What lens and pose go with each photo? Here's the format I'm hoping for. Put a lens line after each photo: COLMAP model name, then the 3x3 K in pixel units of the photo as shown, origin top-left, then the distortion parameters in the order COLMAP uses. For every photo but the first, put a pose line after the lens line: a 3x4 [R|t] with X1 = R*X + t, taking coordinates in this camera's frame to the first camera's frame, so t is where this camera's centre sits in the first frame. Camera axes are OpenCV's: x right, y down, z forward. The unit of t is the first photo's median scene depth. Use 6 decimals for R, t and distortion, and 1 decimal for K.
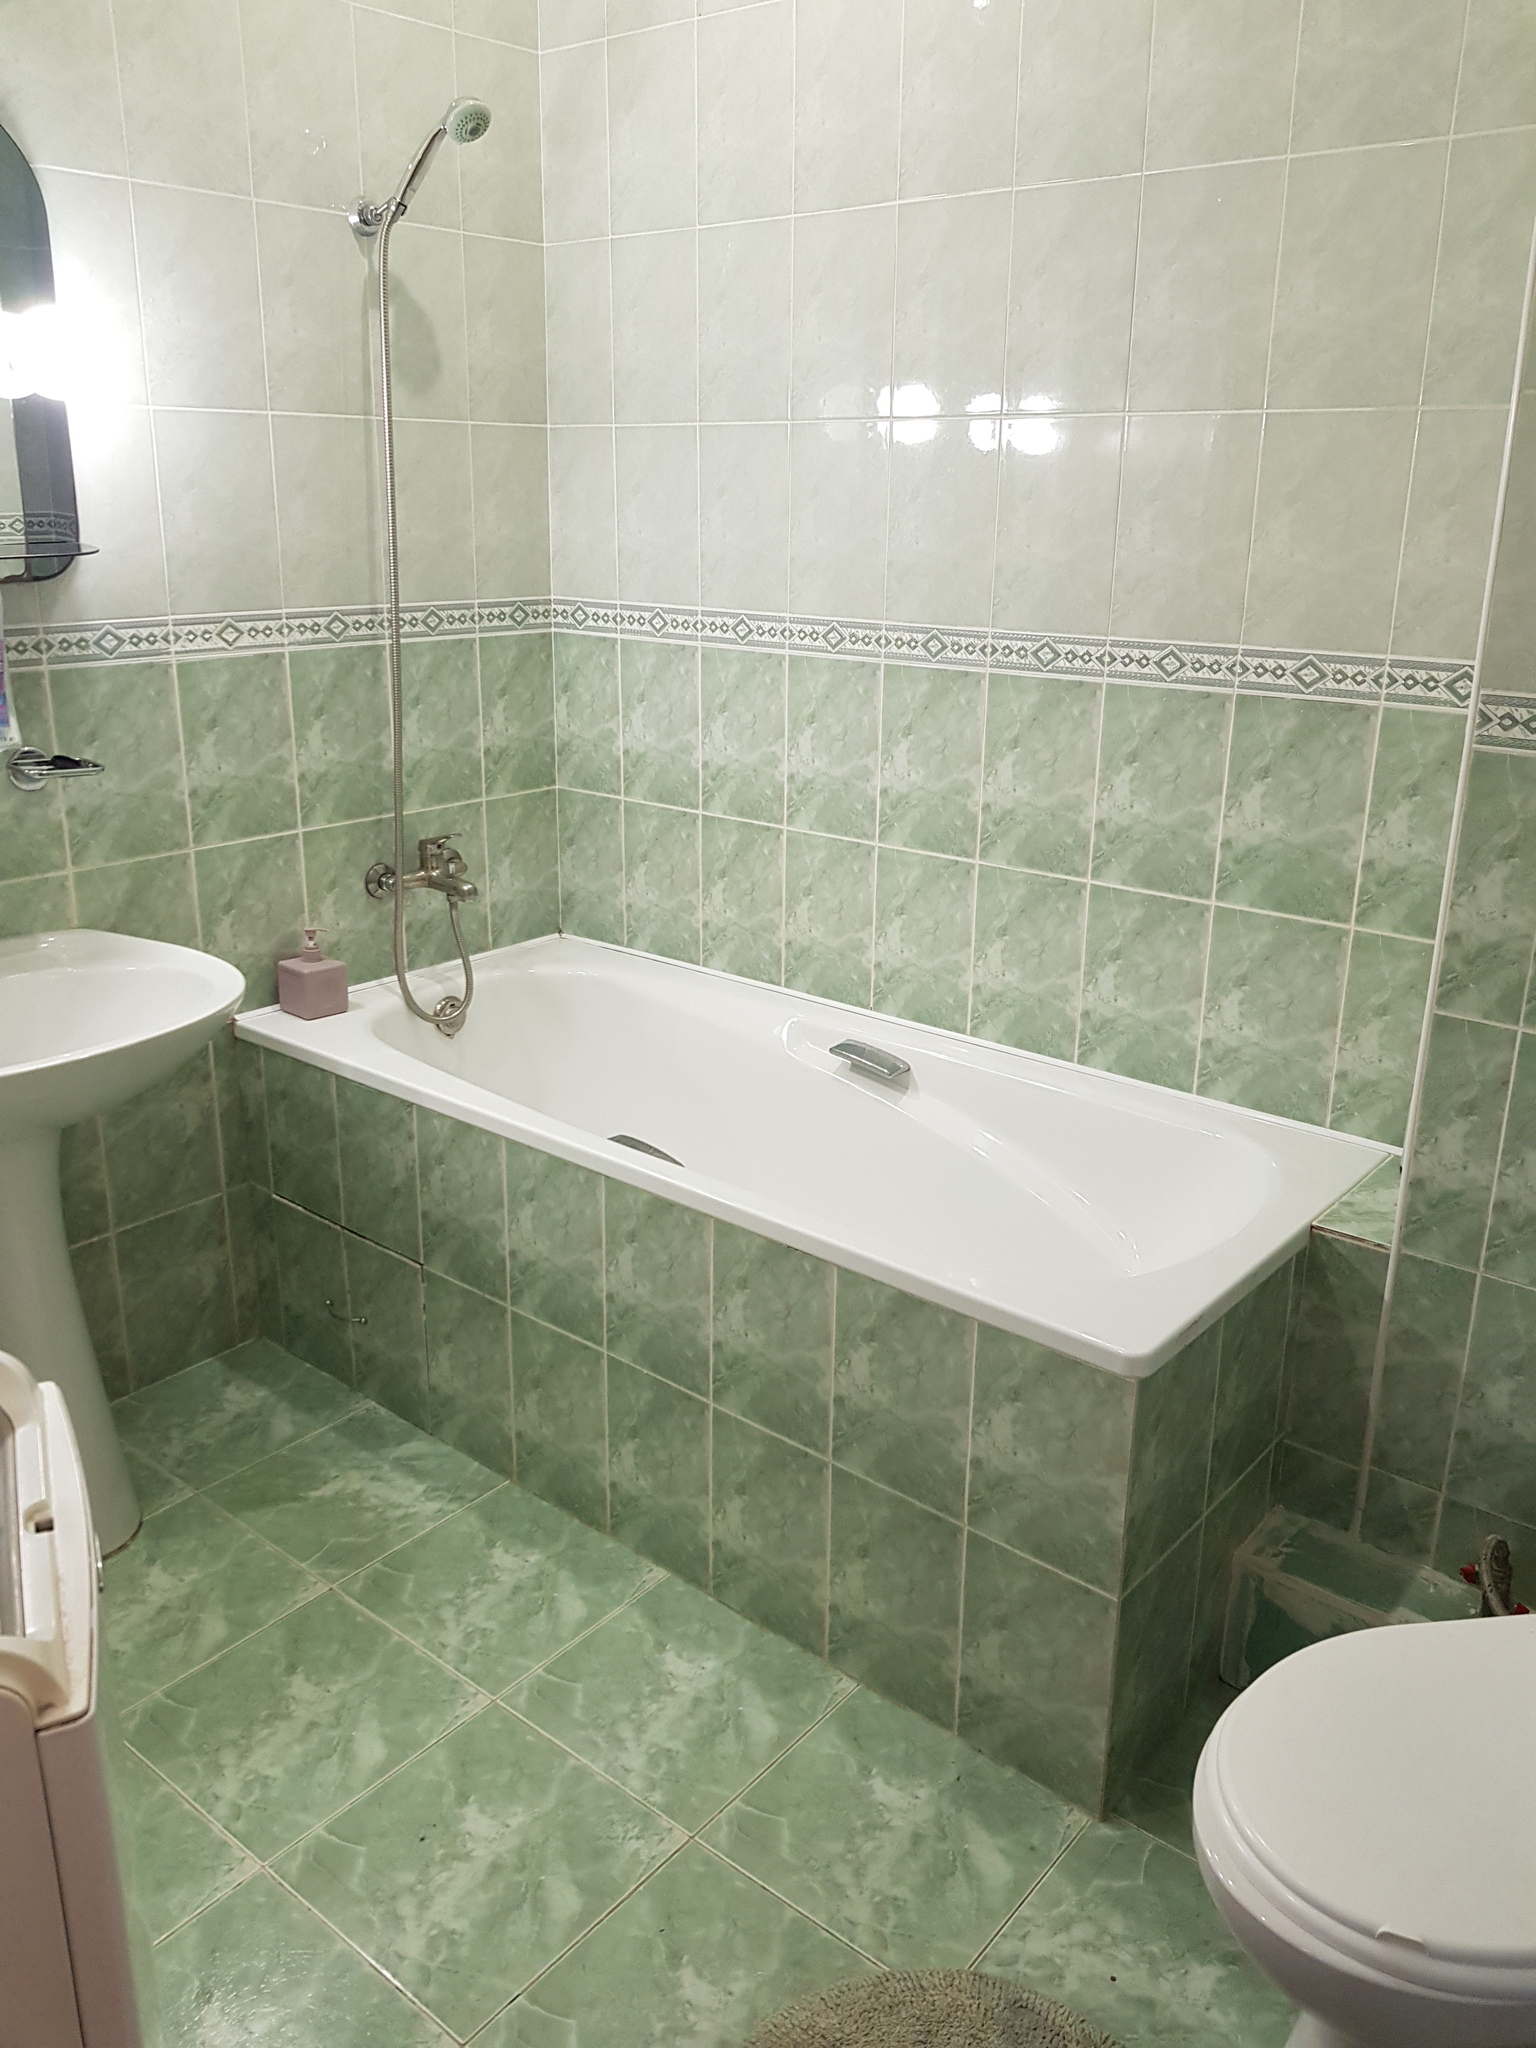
lens RADIAL K [[1596.8, 0, 781.9], [0, 1596.8, 989.7], [0, 0, 1]] dist [0.068858, -0.123342]
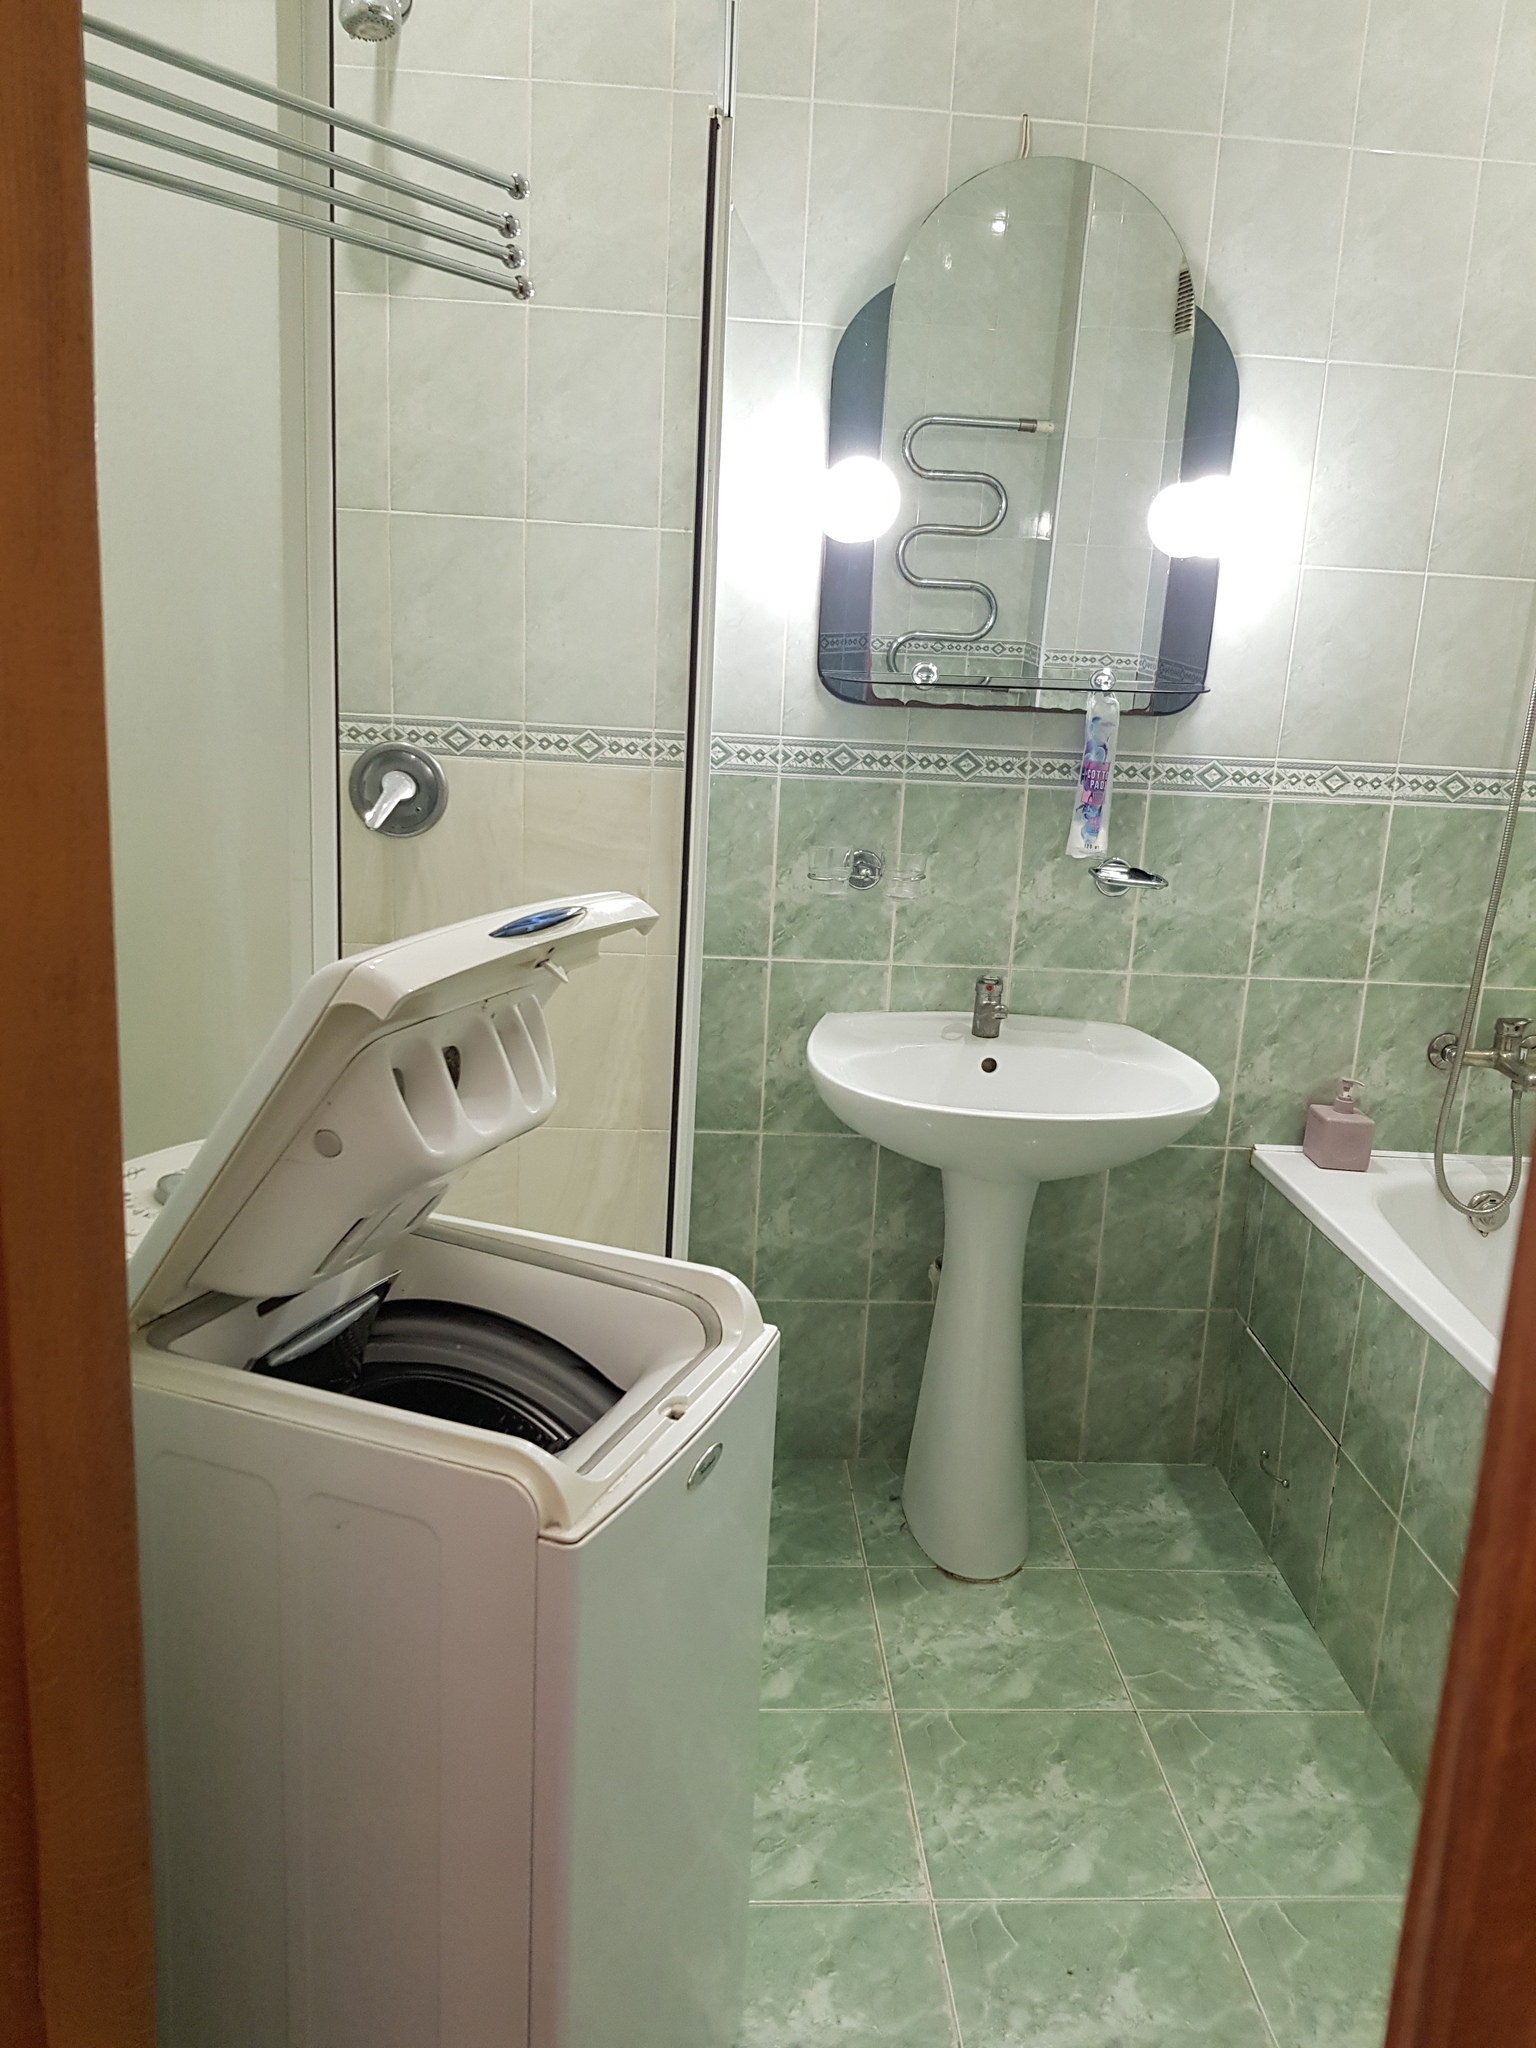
lens RADIAL K [[1596.8, 0, 785.1], [0, 1596.8, 984.0], [0, 0, 1]] dist [0.068858, -0.123342]
pose [[0.675307, 0.182454, -0.714613, 0.194978], [-0.263820, 0.964567, -0.003037, -0.000421], [0.688738, 0.190580, 0.699514, 0.070133]]
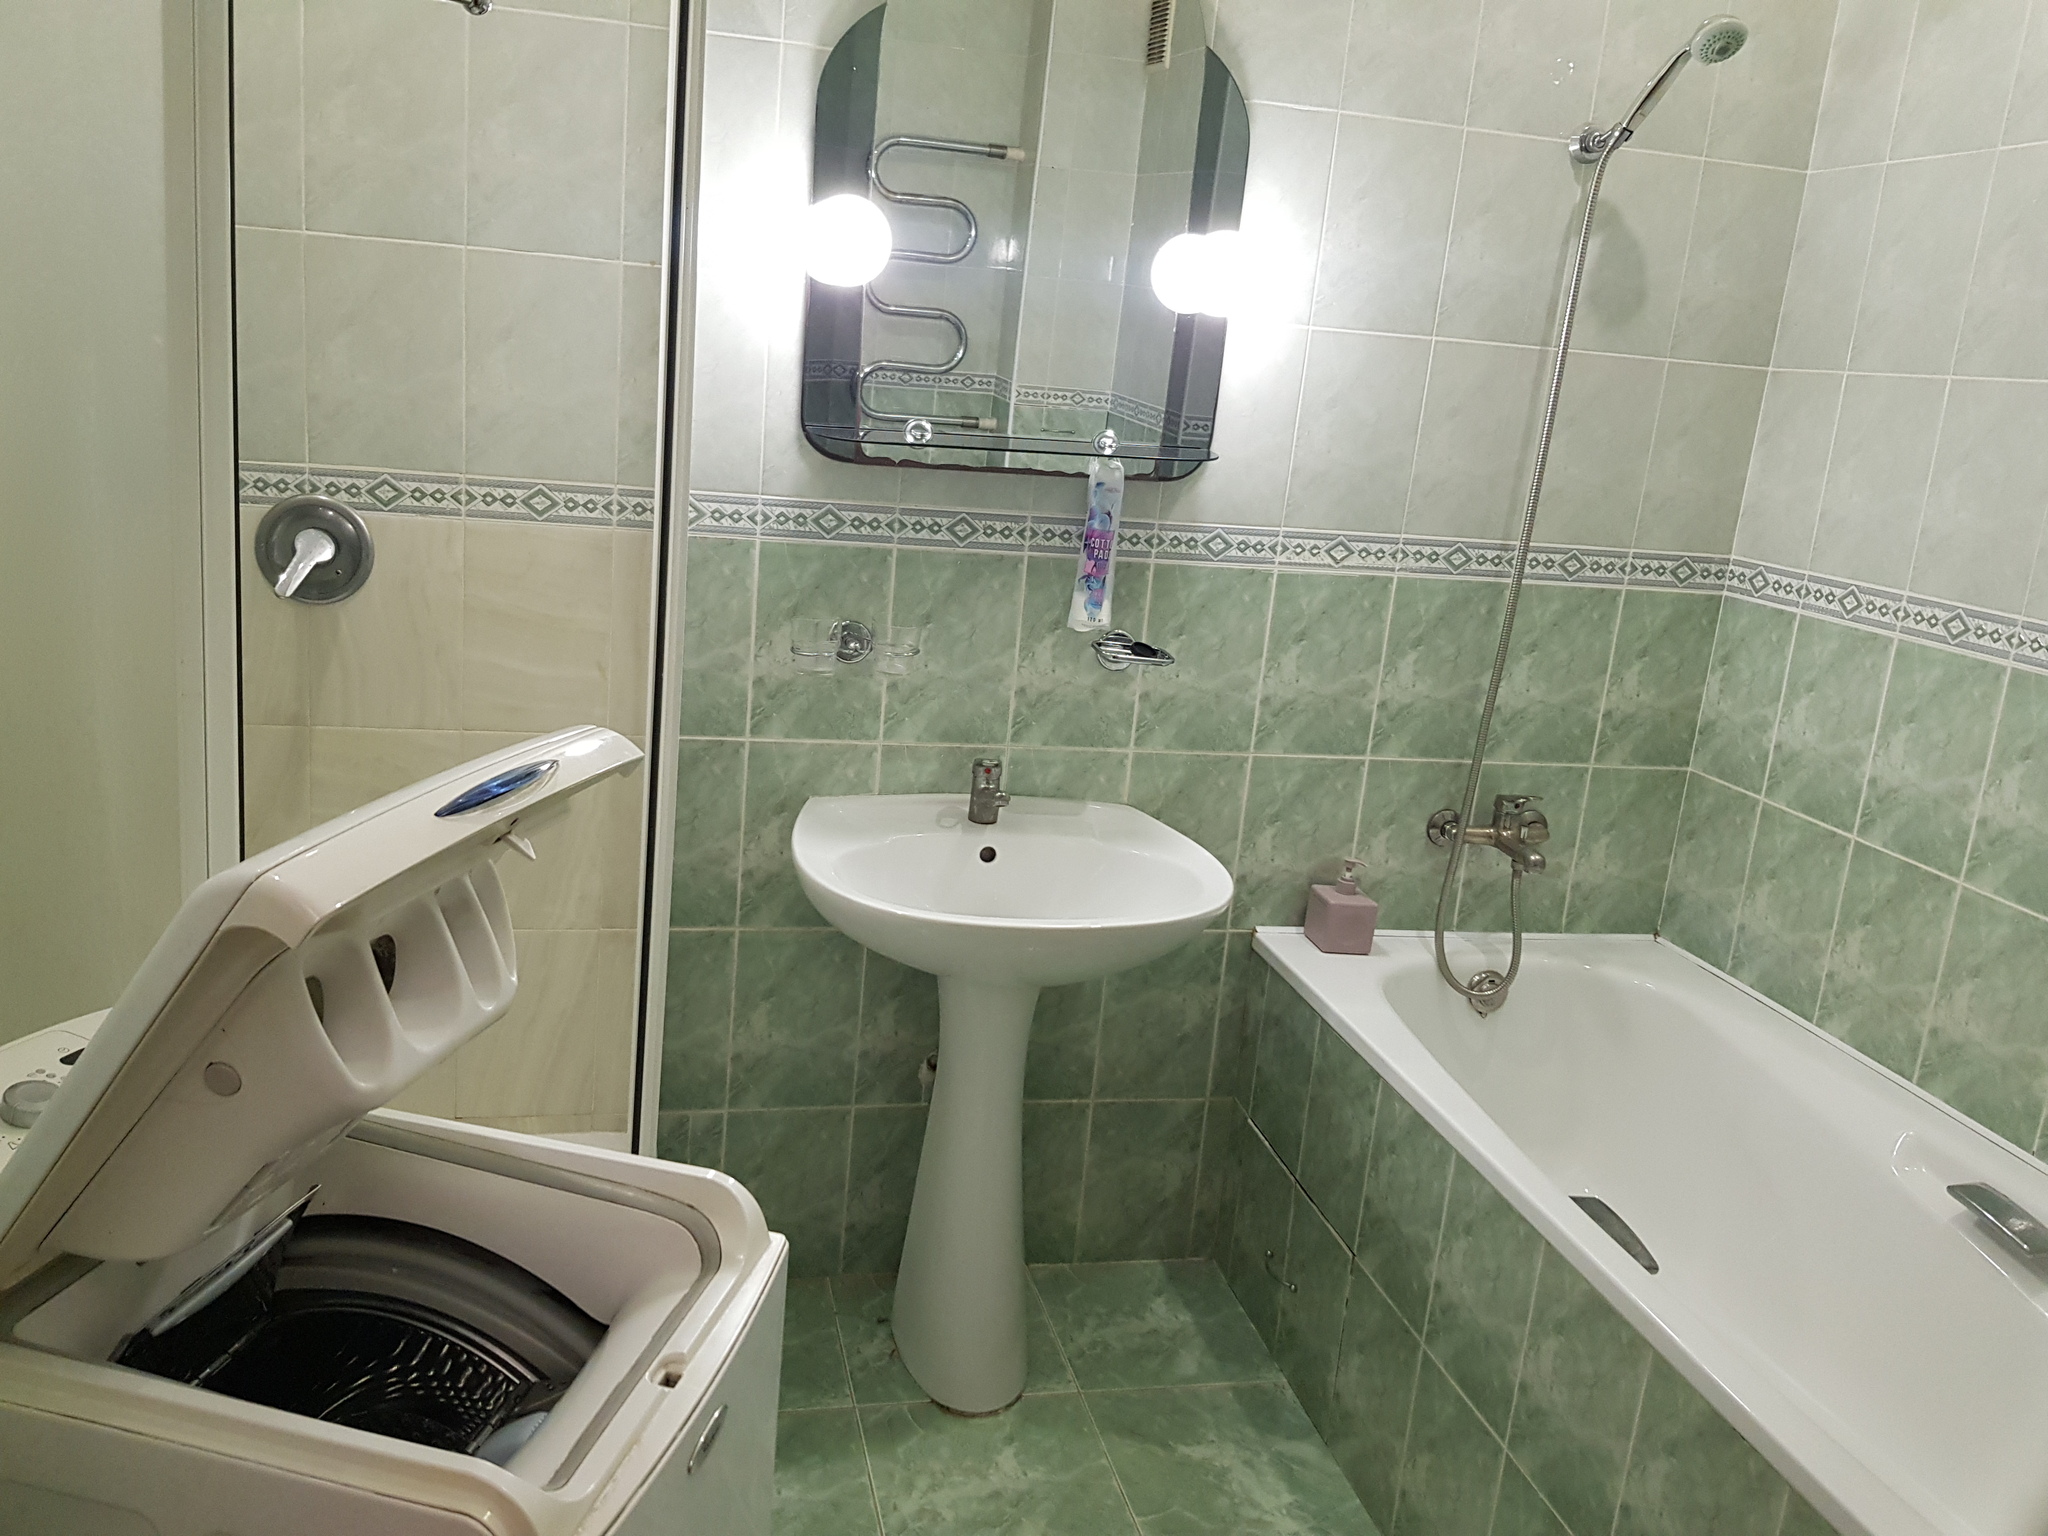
lens RADIAL K [[1596.8, 0, 962.5], [0, 1596.8, 704.4], [0, 0, 1]] dist [0.068858, -0.123342]
pose [[0.772050, 0.186320, -0.607637, 0.102863], [-0.259003, 0.965309, -0.033090, -0.041726], [0.580393, 0.182927, 0.793525, 0.111547]]
